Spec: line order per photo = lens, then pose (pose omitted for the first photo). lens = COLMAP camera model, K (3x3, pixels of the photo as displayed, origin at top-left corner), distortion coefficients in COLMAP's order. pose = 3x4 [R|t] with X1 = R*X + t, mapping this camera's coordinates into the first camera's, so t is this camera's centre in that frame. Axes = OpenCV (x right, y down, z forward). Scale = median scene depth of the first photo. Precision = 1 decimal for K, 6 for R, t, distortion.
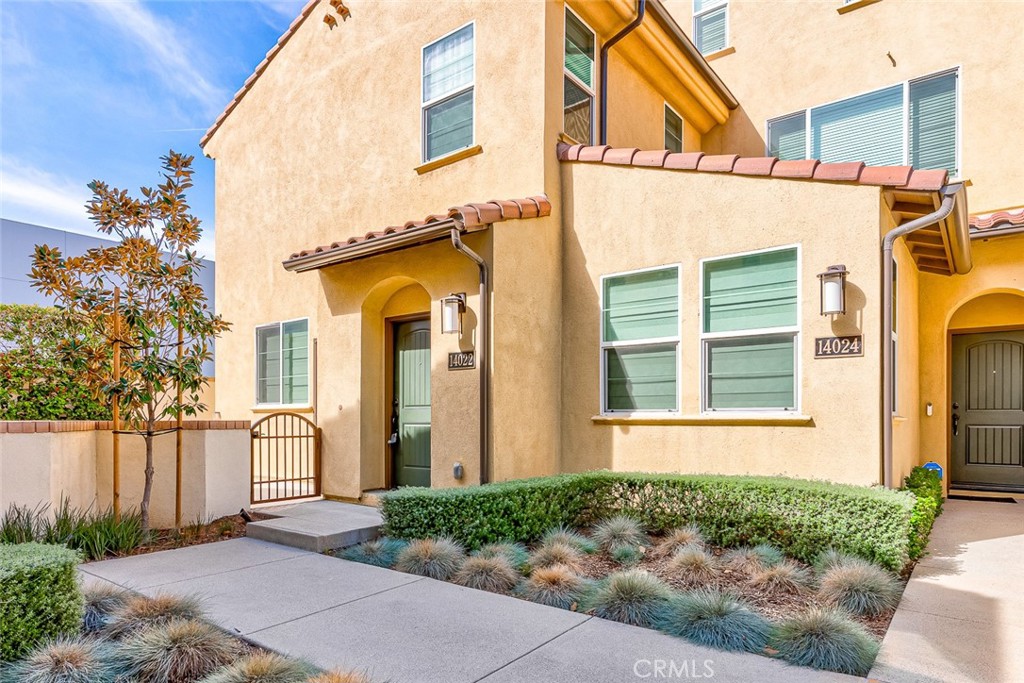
lens RADIAL K [[576.6, 0, 510.6], [0, 576.6, 395.7], [0, 0, 1]] dist [0.004831, 0.001287]
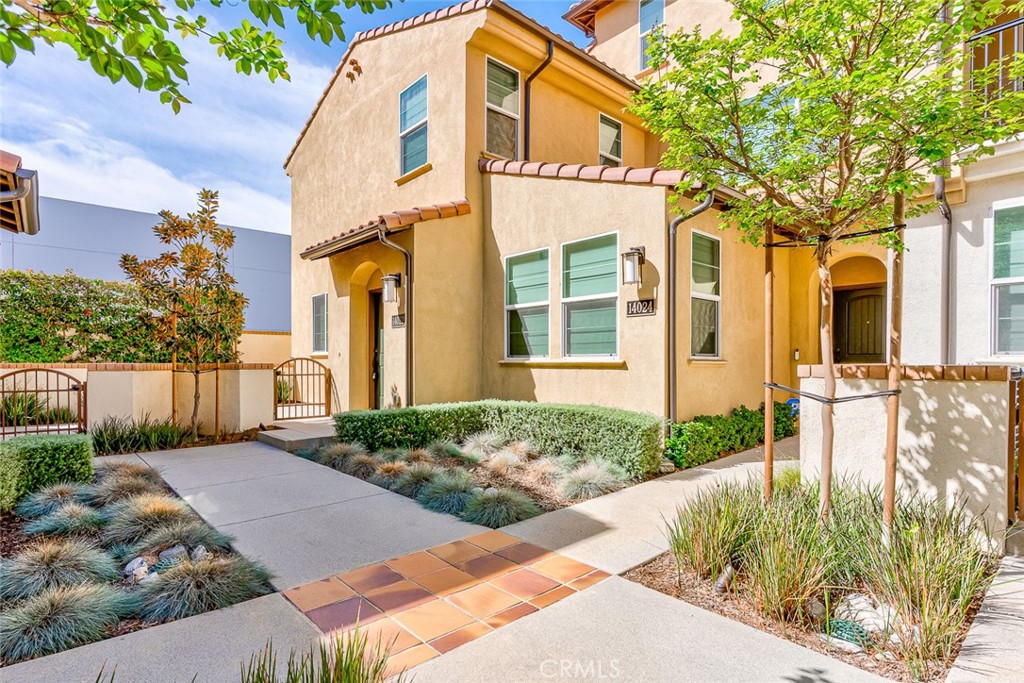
lens RADIAL K [[485.5, 0, 514.2], [0, 485.5, 340.9], [0, 0, 1]] dist [0.013226, 0.000630]
pose [[0.984768, -0.007053, -0.173730, 0.368079], [0.006314, 0.999969, -0.004809, -0.004385], [0.173759, 0.003639, 0.984782, -0.114228]]
